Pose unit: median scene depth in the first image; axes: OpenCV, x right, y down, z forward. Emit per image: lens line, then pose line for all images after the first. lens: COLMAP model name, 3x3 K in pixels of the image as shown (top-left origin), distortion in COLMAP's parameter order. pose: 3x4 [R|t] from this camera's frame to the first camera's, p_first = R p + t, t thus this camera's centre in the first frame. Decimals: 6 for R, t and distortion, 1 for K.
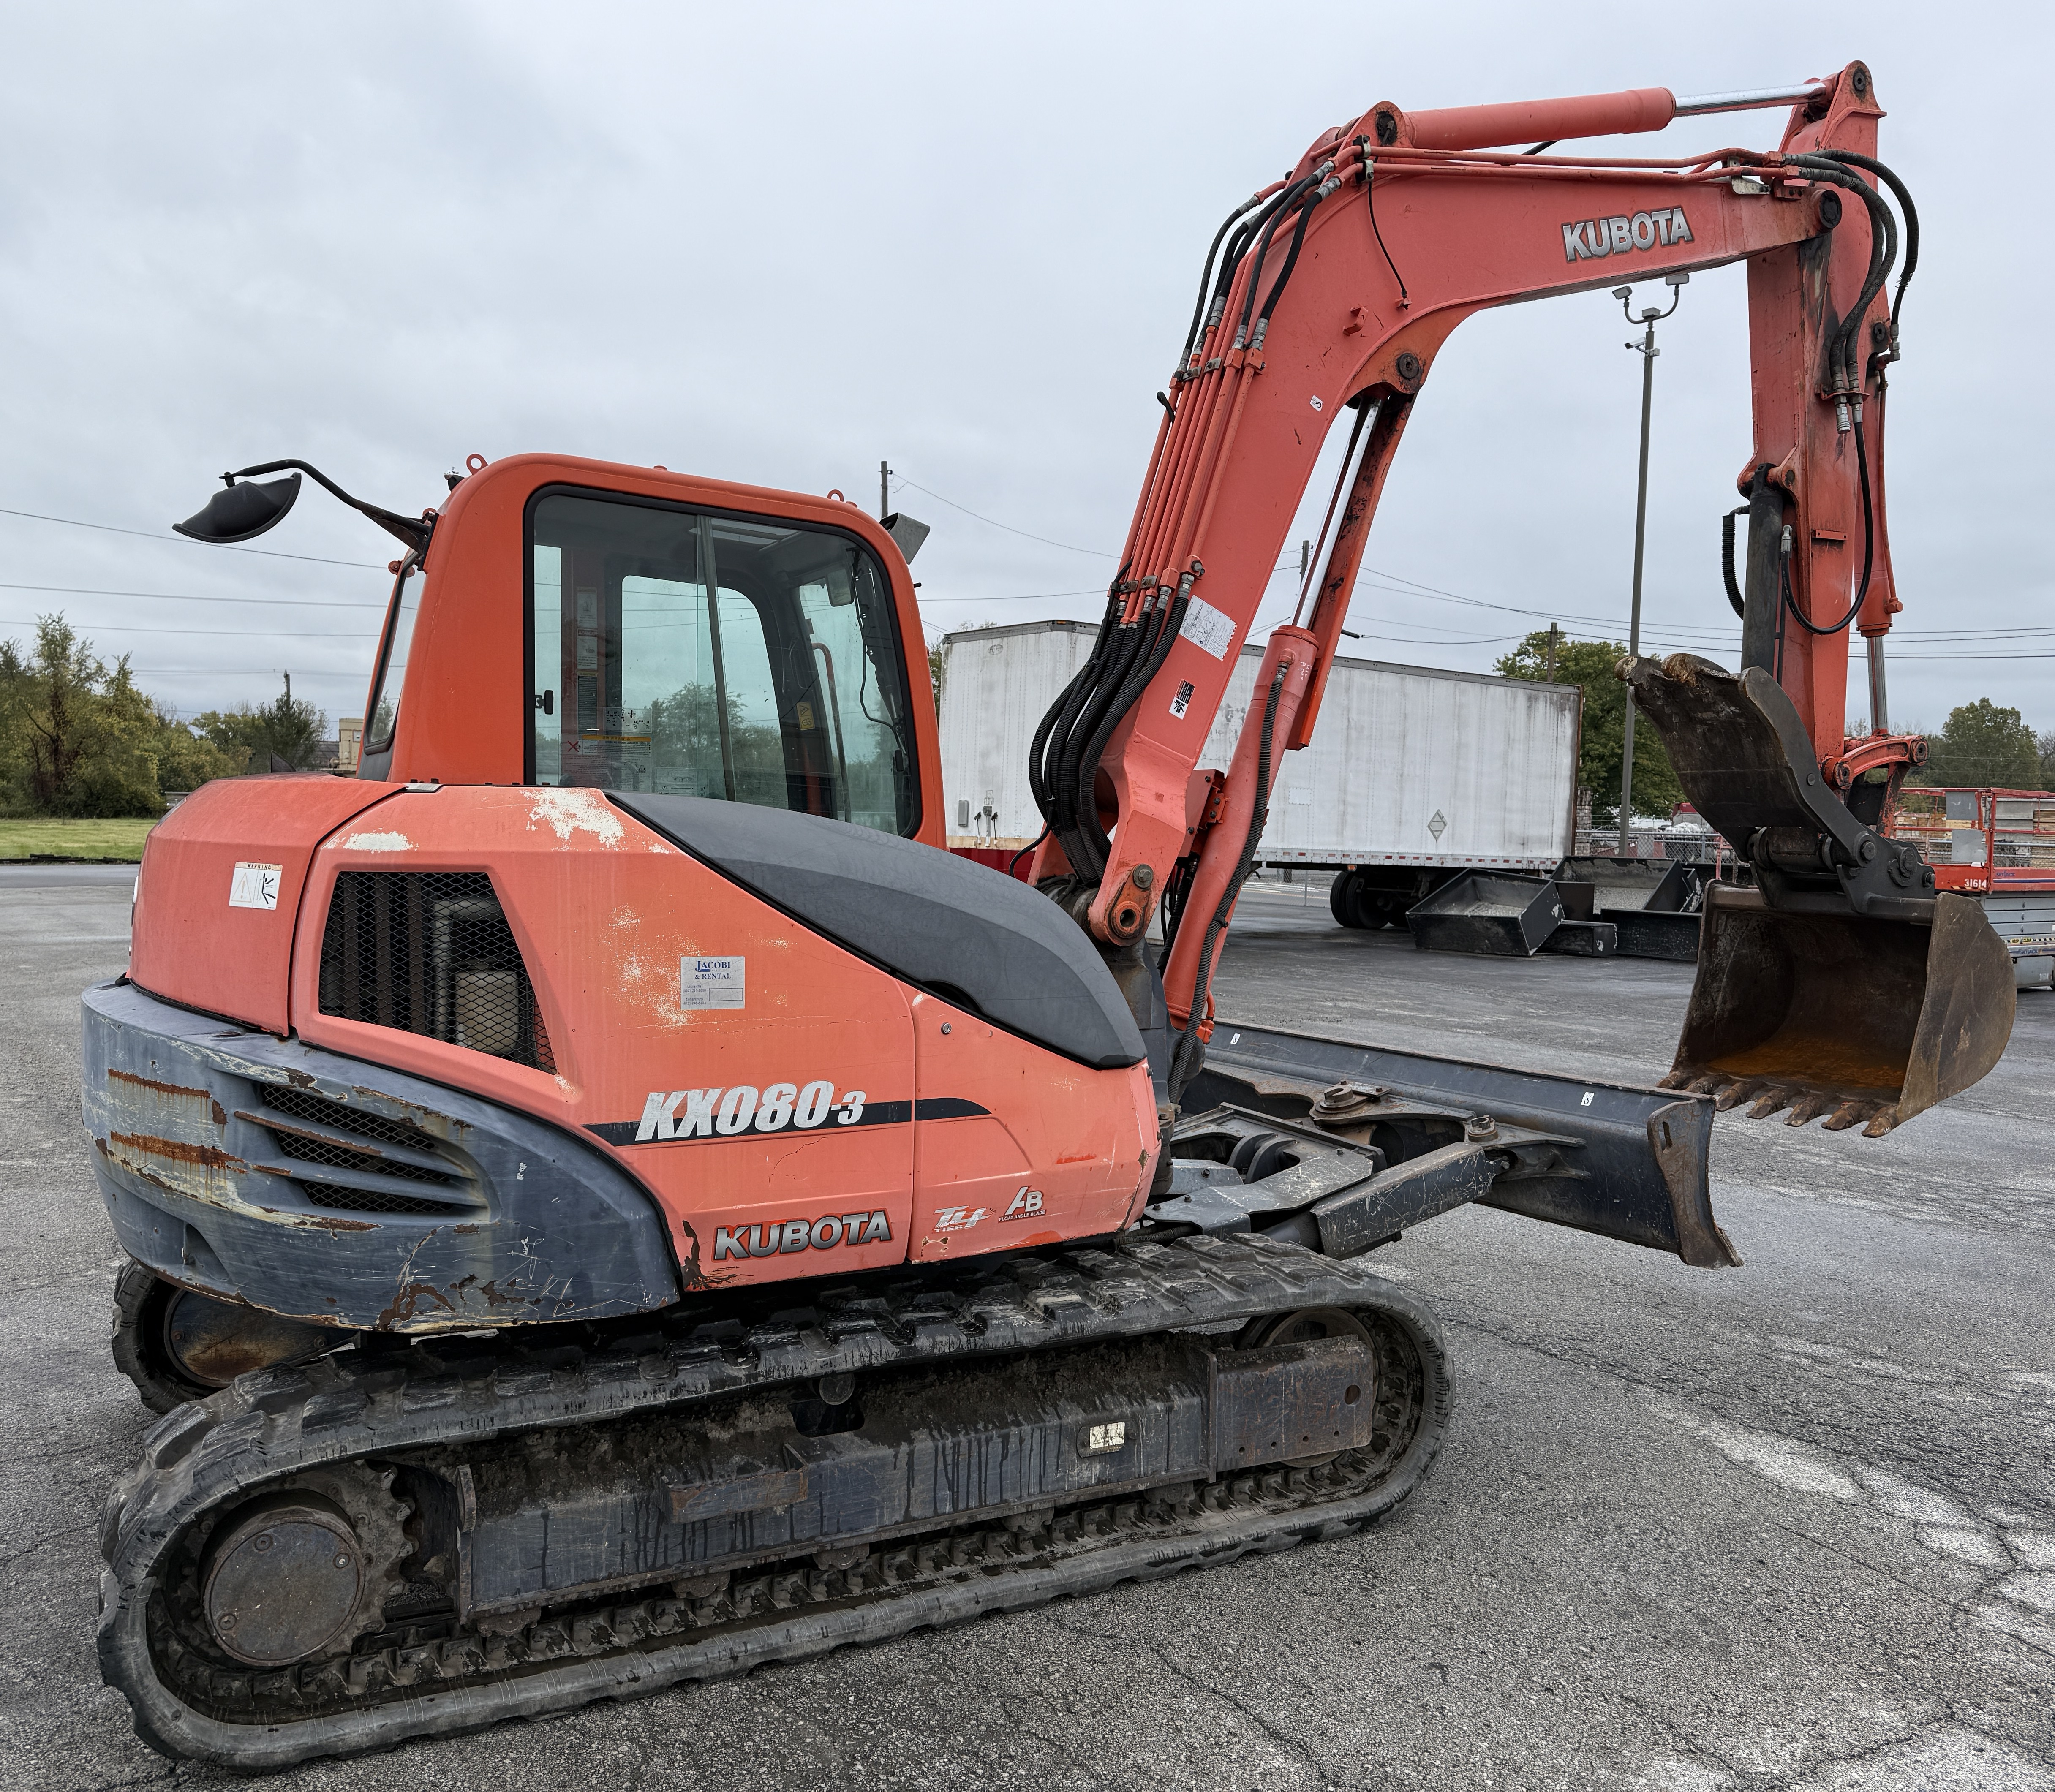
lens RADIAL K [[1686.6, 0, 969.0], [0, 1686.6, 897.9], [0, 0, 1]] dist [0.071342, -0.056501]
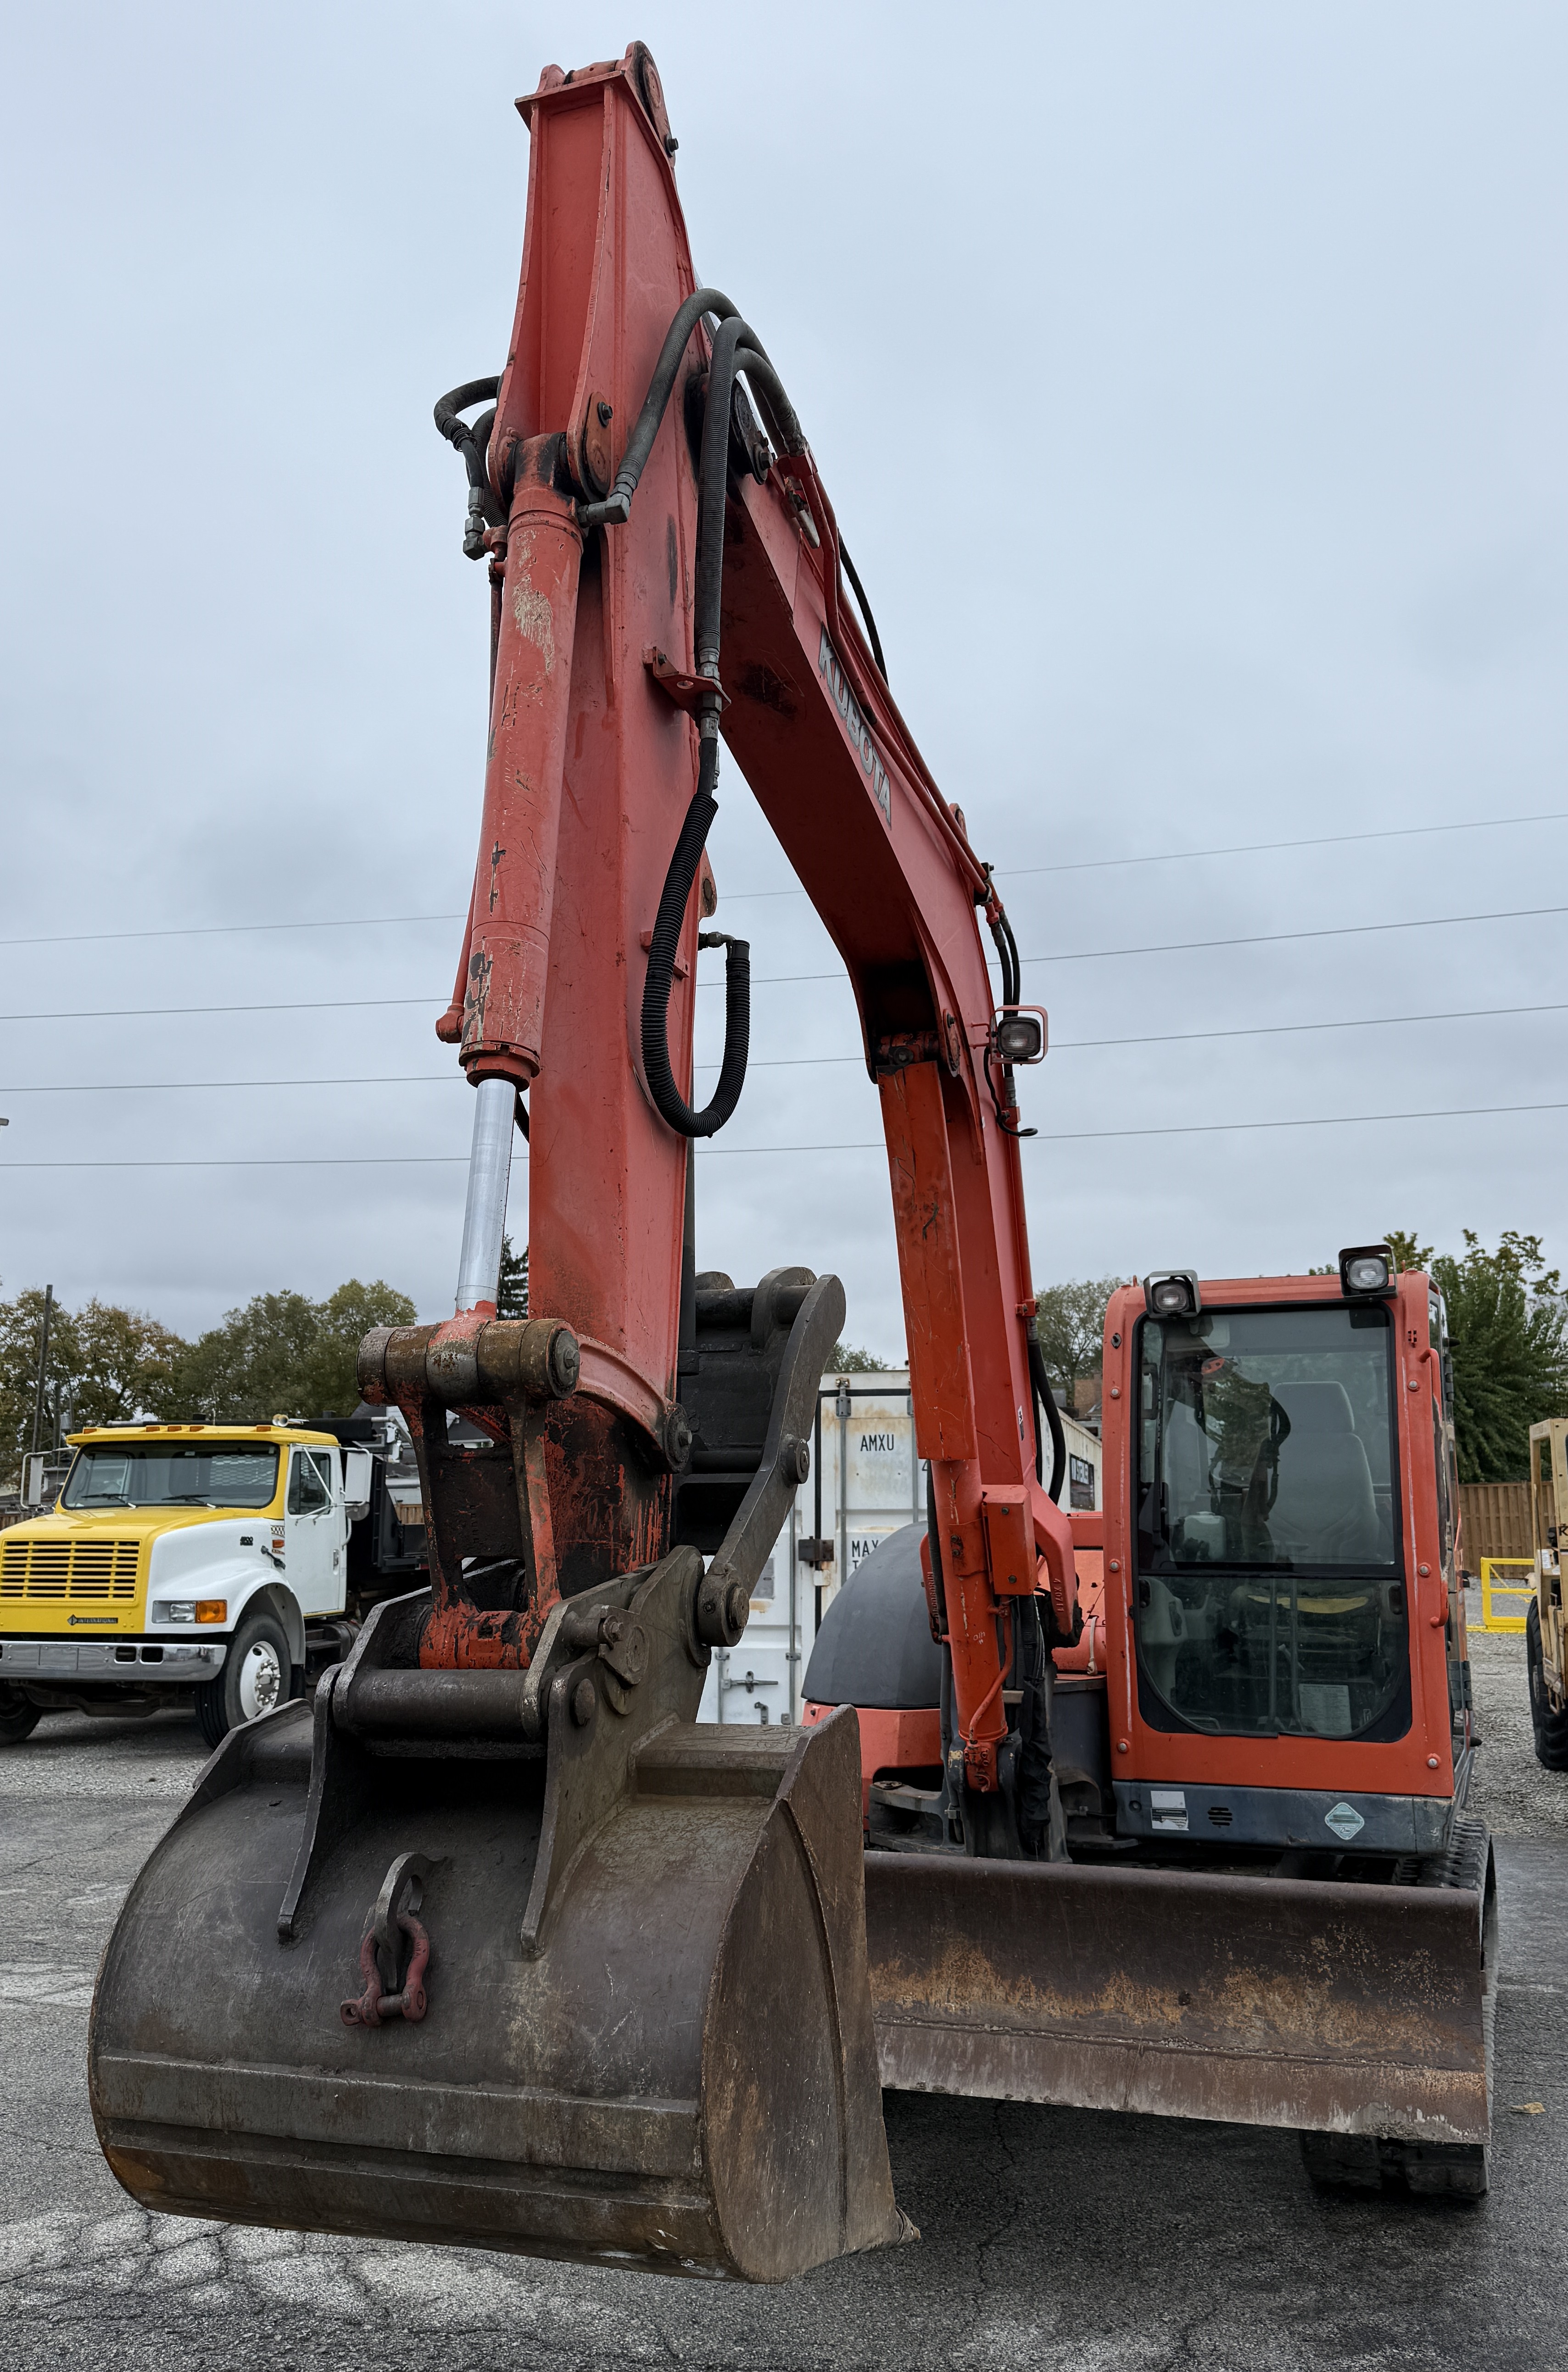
lens RADIAL K [[1863.0, 0, 801.5], [0, 1863.0, 1269.1], [0, 0, 1]] dist [0.062590, -0.103487]
pose [[-0.729379, -0.093101, -0.677745, 1.214264], [-0.035988, 0.994546, -0.097890, -0.114955], [0.683162, -0.047009, -0.728752, 2.165782]]
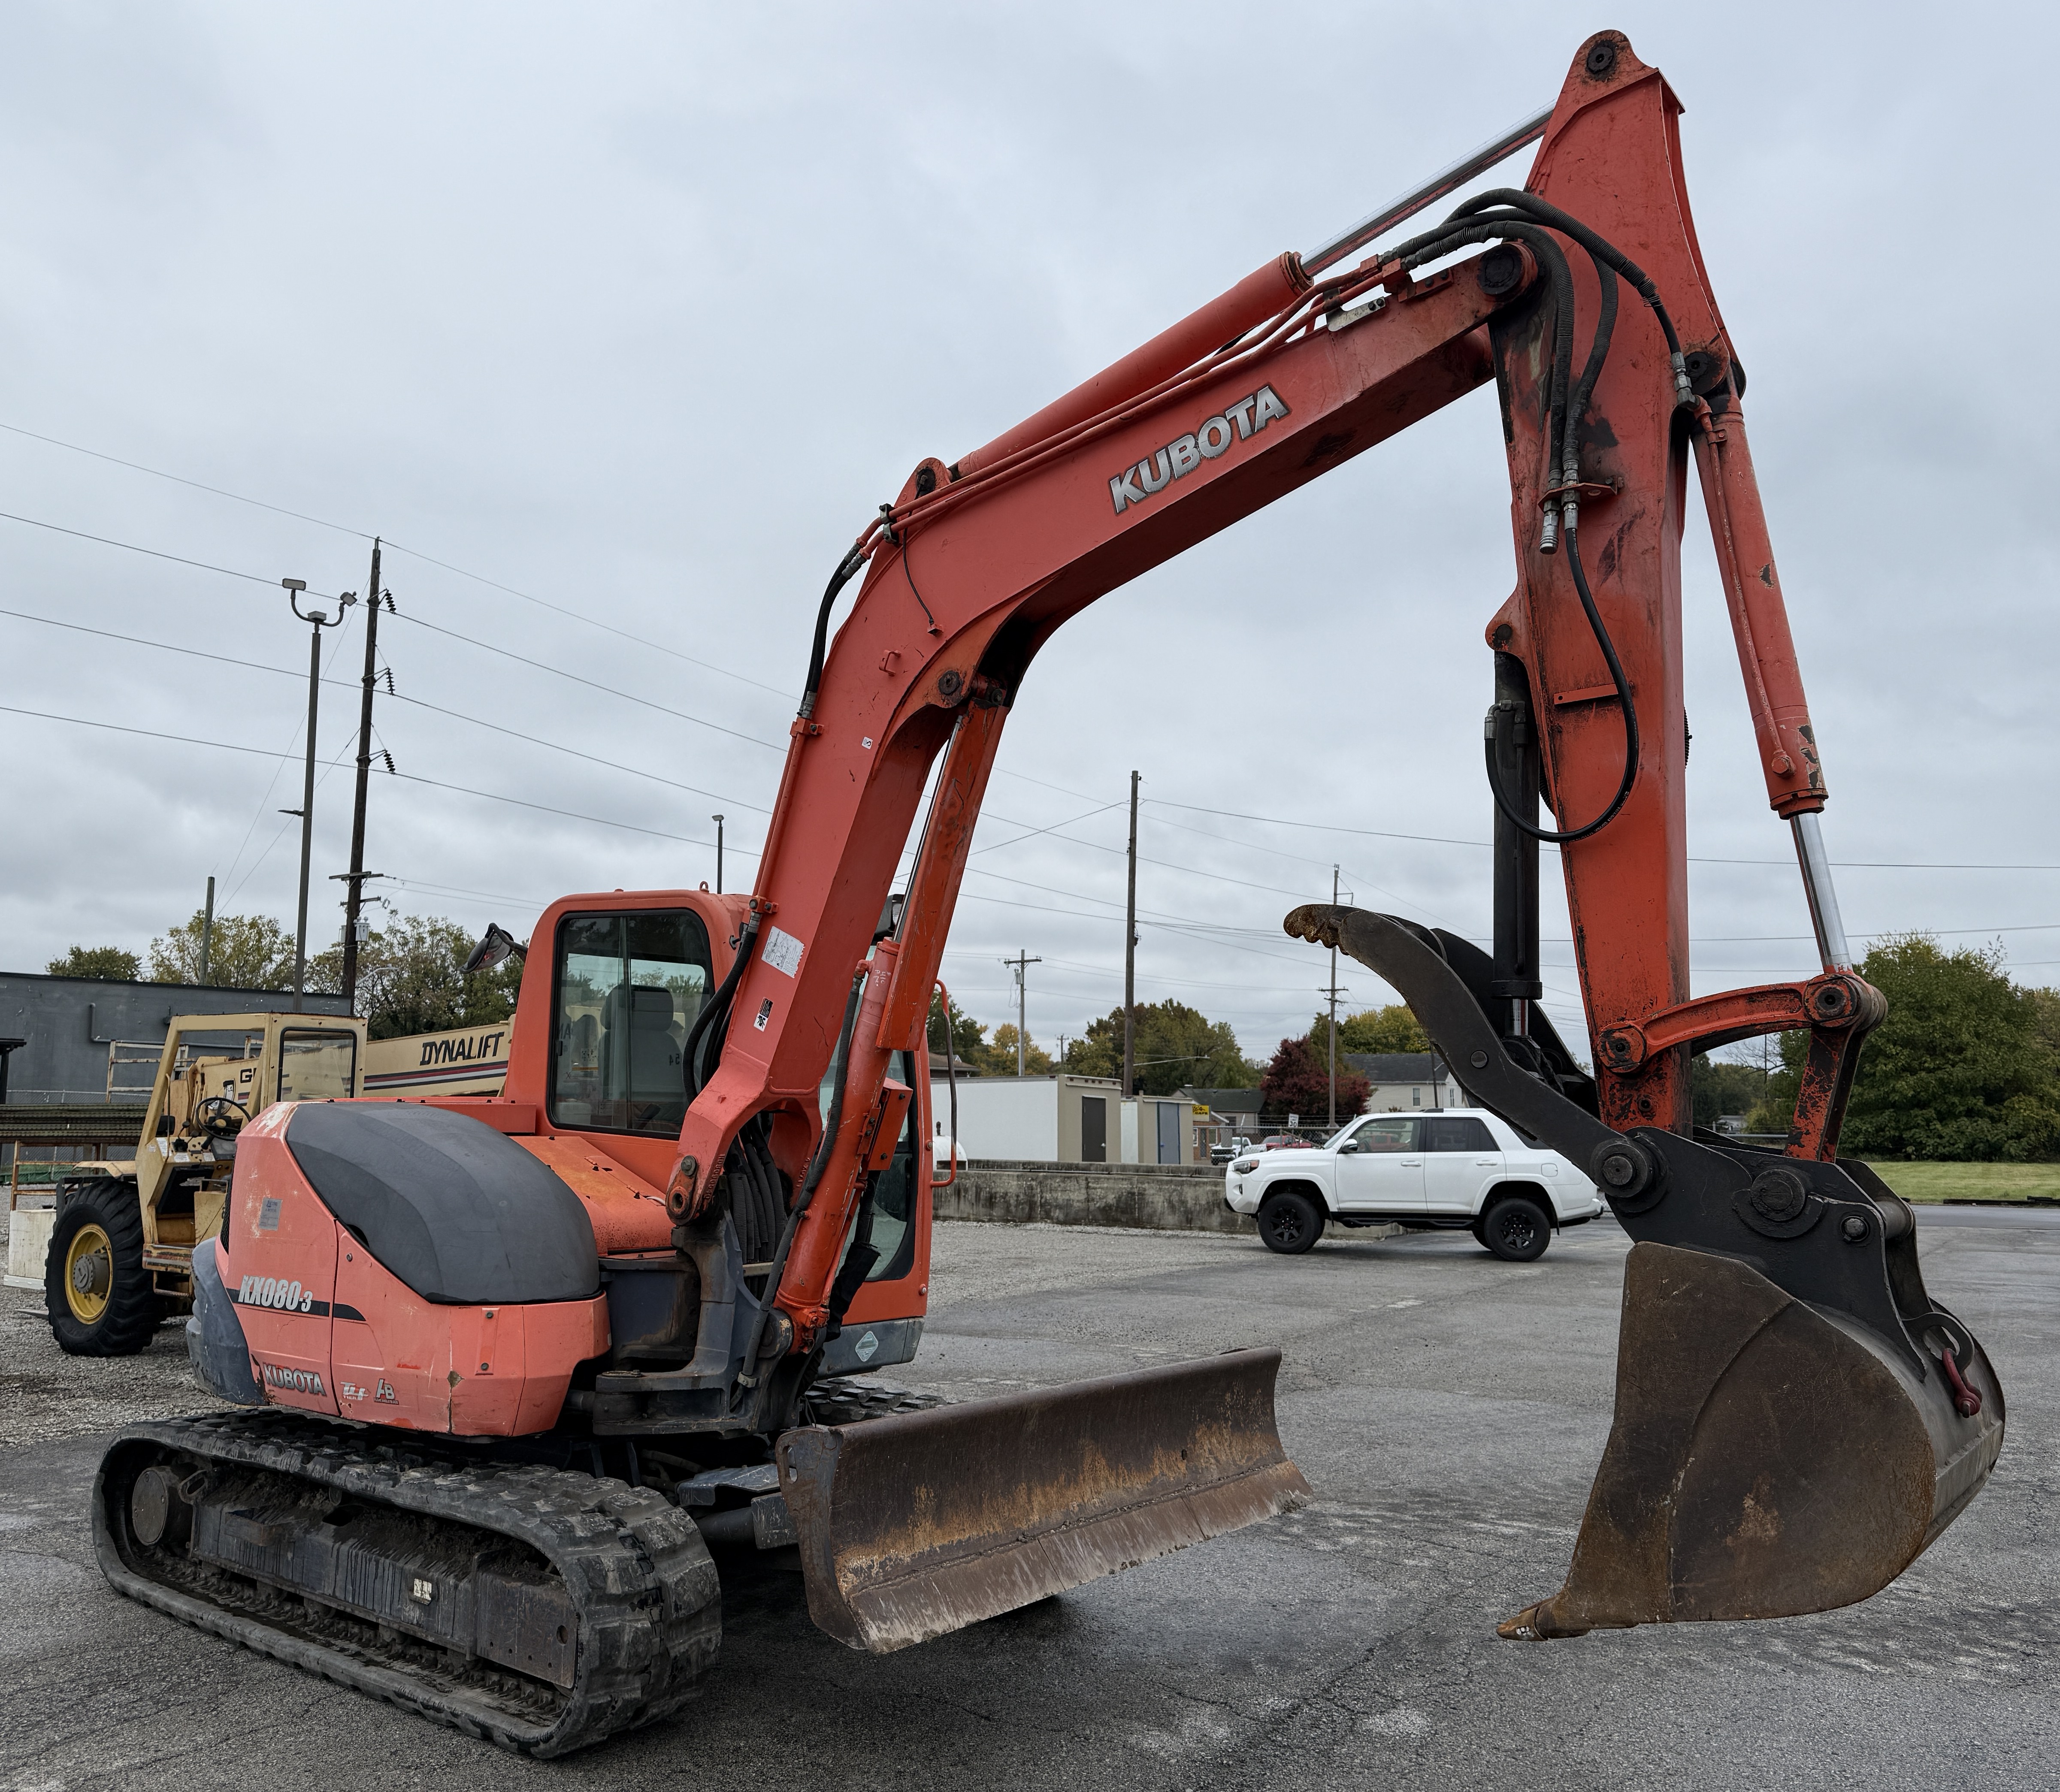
lens RADIAL K [[1767.2, 0, 1038.0], [0, 1767.2, 907.0], [0, 0, 1]] dist [0.088987, -0.124188]
pose [[0.412820, -0.107547, -0.904441, 1.553205], [-0.051409, 0.988670, -0.141028, -0.034707], [0.909361, 0.104715, 0.402614, 0.796641]]
